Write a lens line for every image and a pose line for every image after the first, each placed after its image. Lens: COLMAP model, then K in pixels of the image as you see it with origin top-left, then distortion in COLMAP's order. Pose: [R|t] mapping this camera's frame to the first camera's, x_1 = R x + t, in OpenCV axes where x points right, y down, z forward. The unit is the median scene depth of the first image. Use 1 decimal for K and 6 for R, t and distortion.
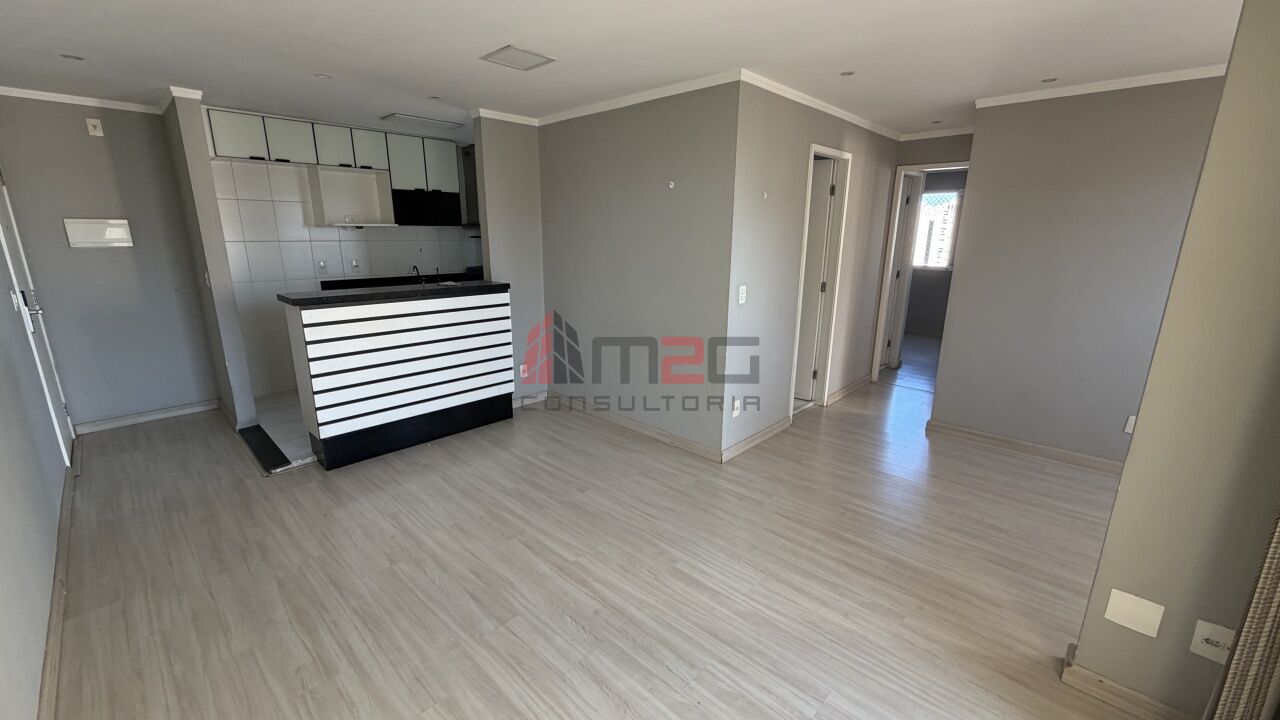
lens RADIAL K [[514.9, 0, 634.0], [0, 514.9, 360.3], [0, 0, 1]] dist [0.002525, 0.000066]
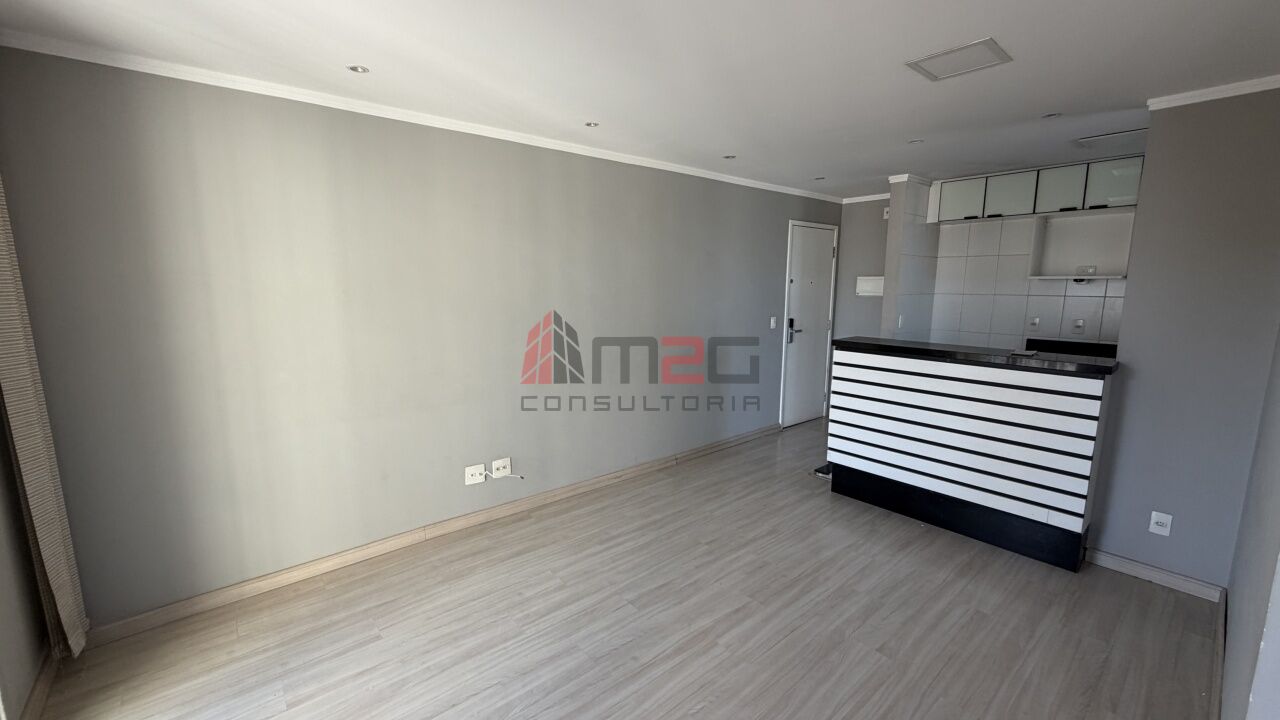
lens RADIAL K [[514.9, 0, 639.7], [0, 514.9, 358.0], [0, 0, 1]] dist [0.002525, 0.000066]
pose [[-0.097818, 0.144098, -0.984717, 0.564896], [-0.243326, 0.955969, 0.164062, -0.160854], [0.965000, 0.255656, -0.058448, 0.625578]]
